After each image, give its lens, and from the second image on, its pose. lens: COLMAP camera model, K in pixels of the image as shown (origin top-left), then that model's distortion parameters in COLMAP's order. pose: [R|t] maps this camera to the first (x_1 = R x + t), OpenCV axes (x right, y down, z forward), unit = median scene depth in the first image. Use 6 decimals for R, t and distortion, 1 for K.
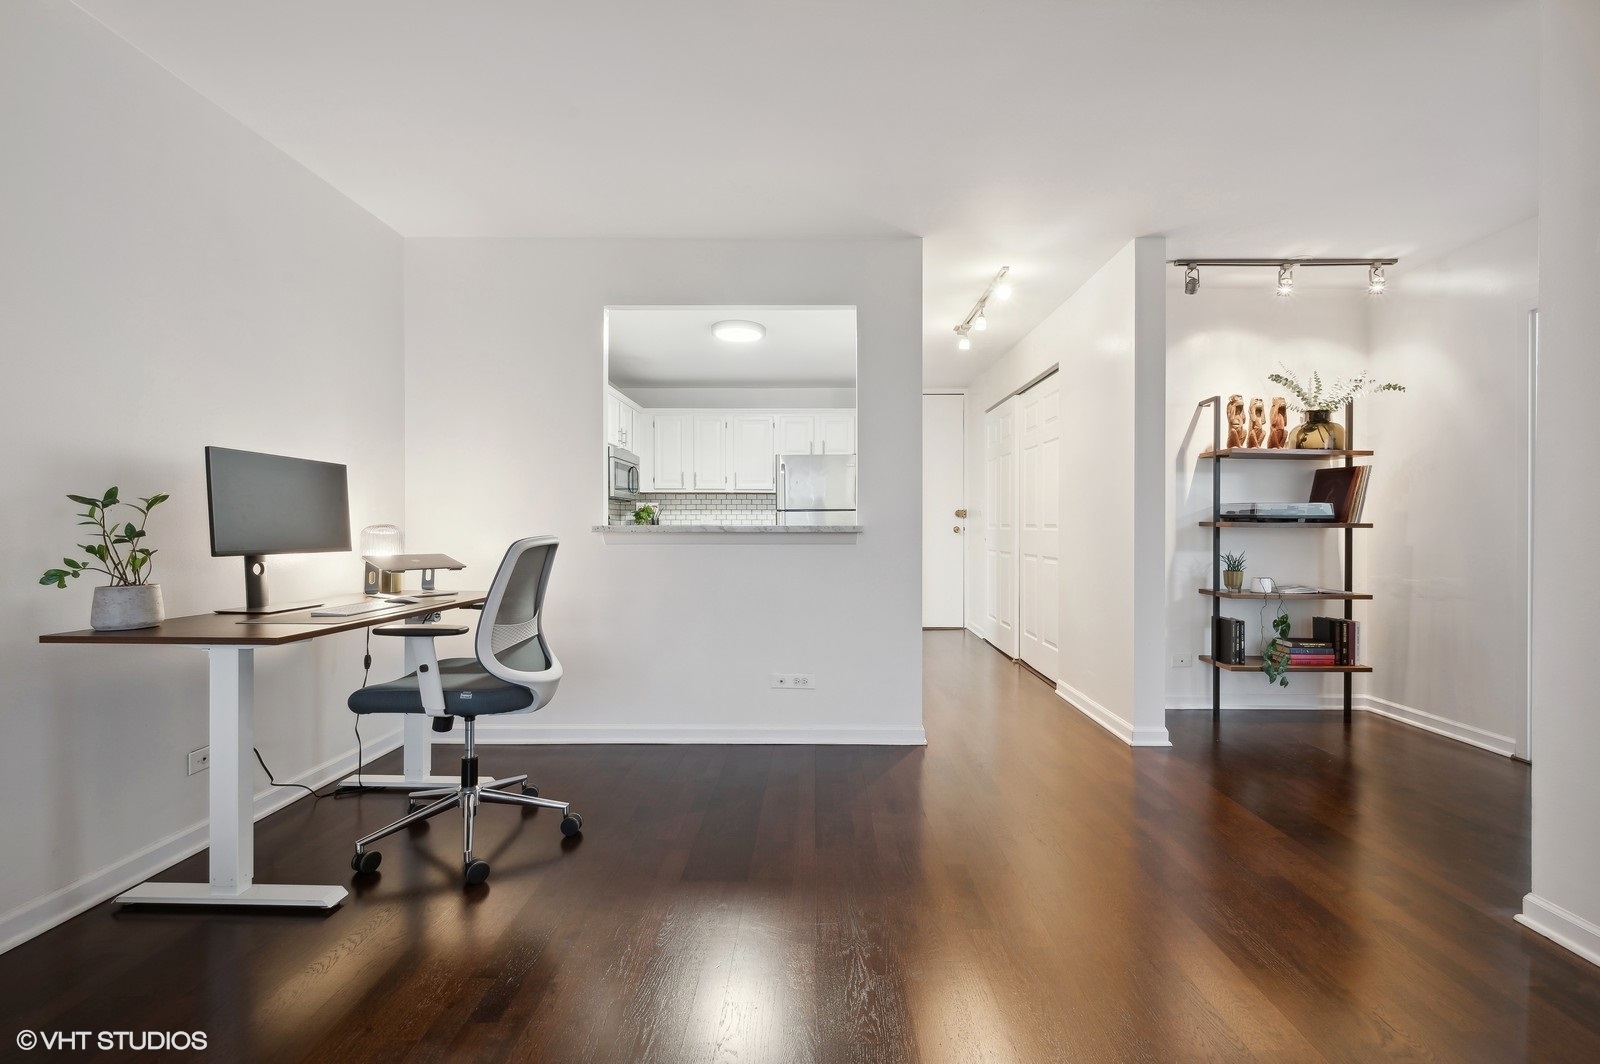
lens RADIAL K [[654.0, 0, 814.8], [0, 654.0, 528.5], [0, 0, 1]] dist [-0.025826, 0.007136]
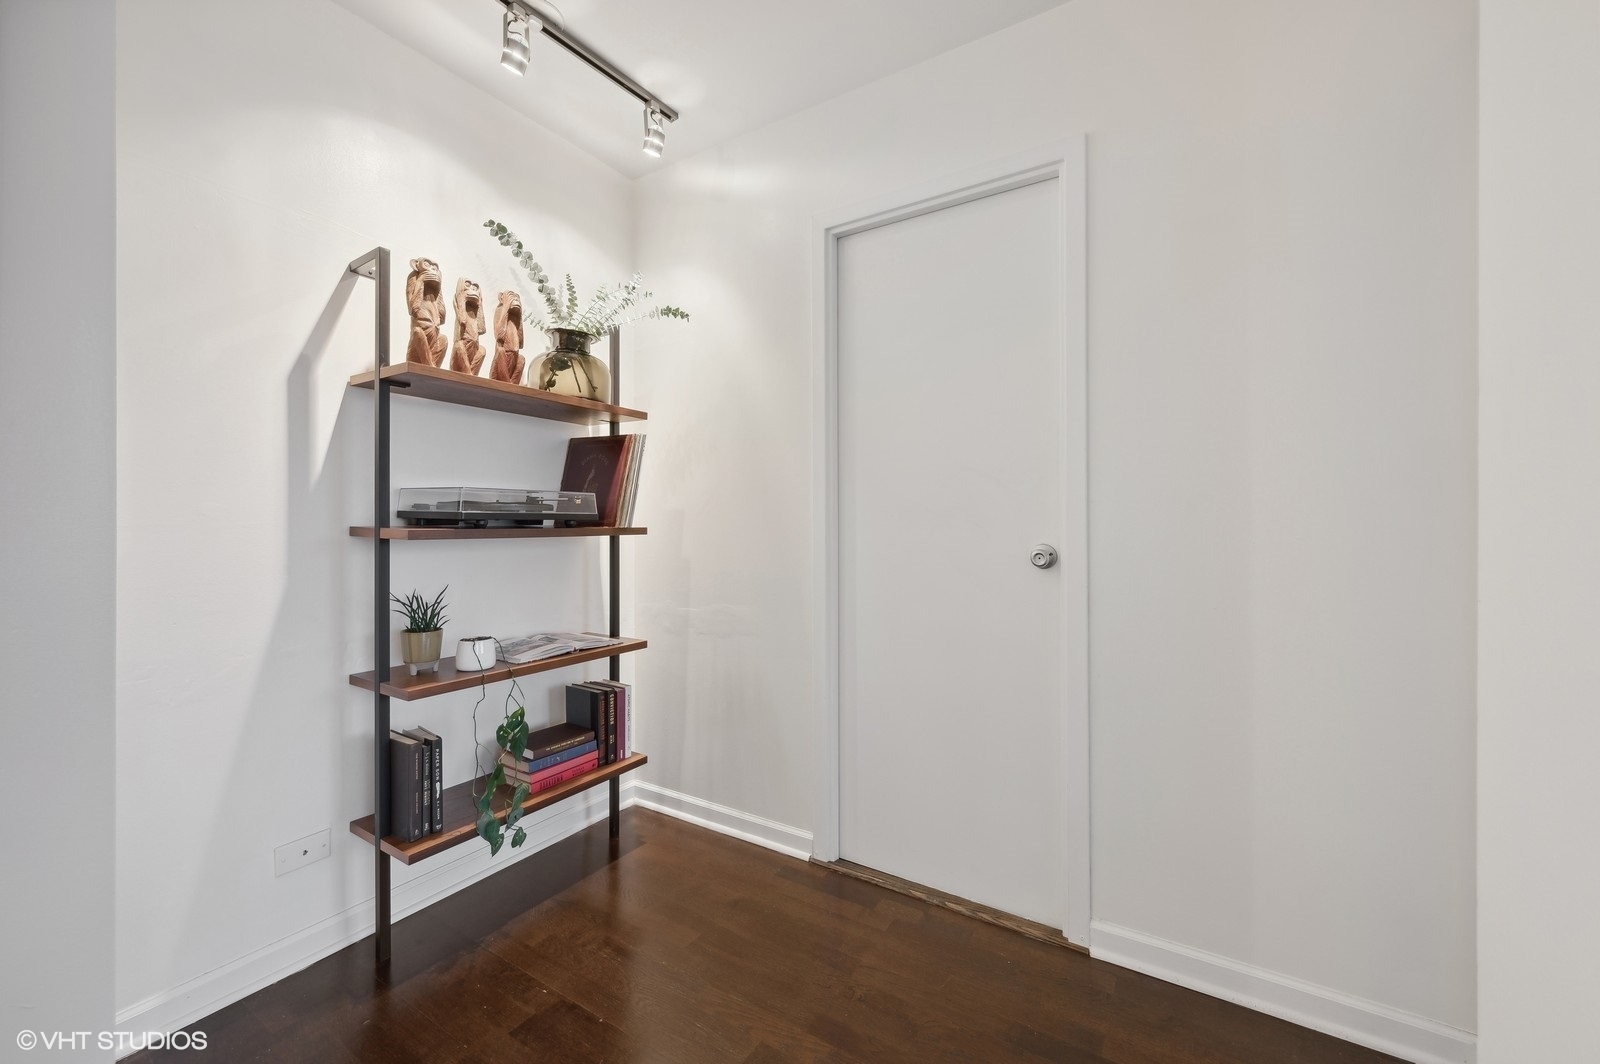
lens RADIAL K [[648.1, 0, 798.1], [0, 648.1, 525.7], [0, 0, 1]] dist [0.000754, 0.000181]
pose [[0.537910, -0.006830, 0.842974, 0.397151], [0.001759, 0.999974, 0.006980, -0.013102], [-0.843000, -0.002272, 0.537908, 0.514777]]
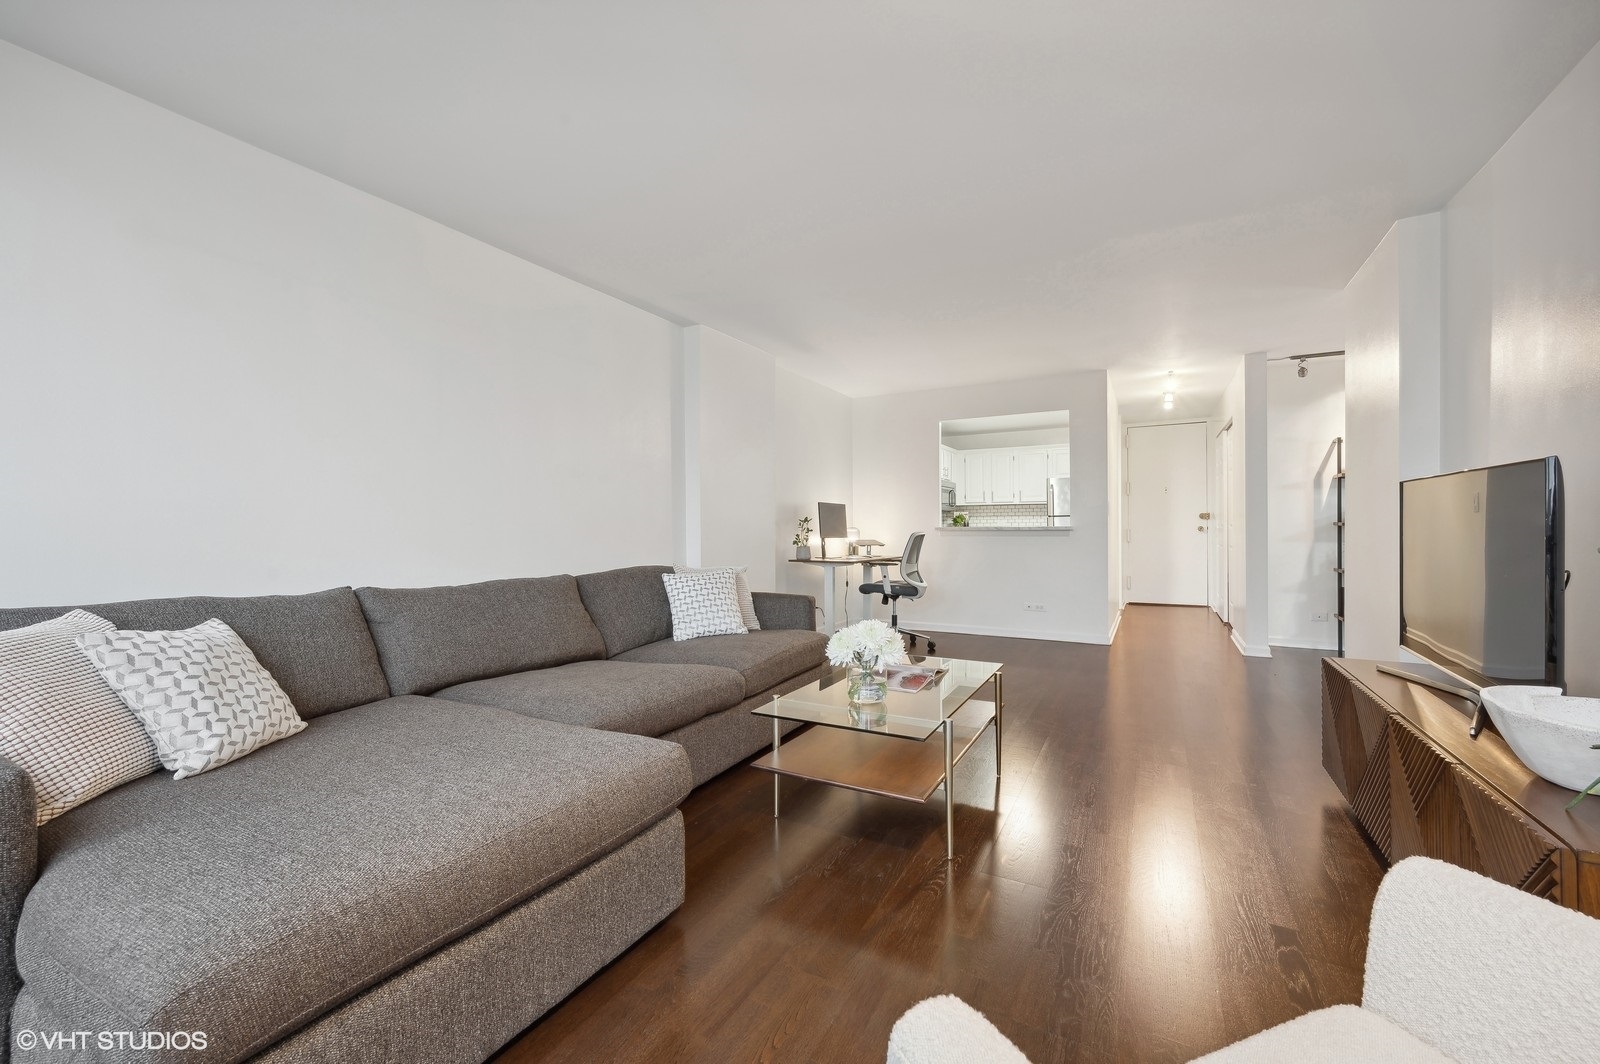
lens RADIAL K [[654.0, 0, 814.8], [0, 654.0, 528.5], [0, 0, 1]] dist [-0.025826, 0.007136]
pose [[0.890081, -0.005070, -0.455775, 0.226443], [0.004272, 0.999987, -0.002779, 0.003138], [0.455783, 0.000526, 0.890091, -0.866145]]
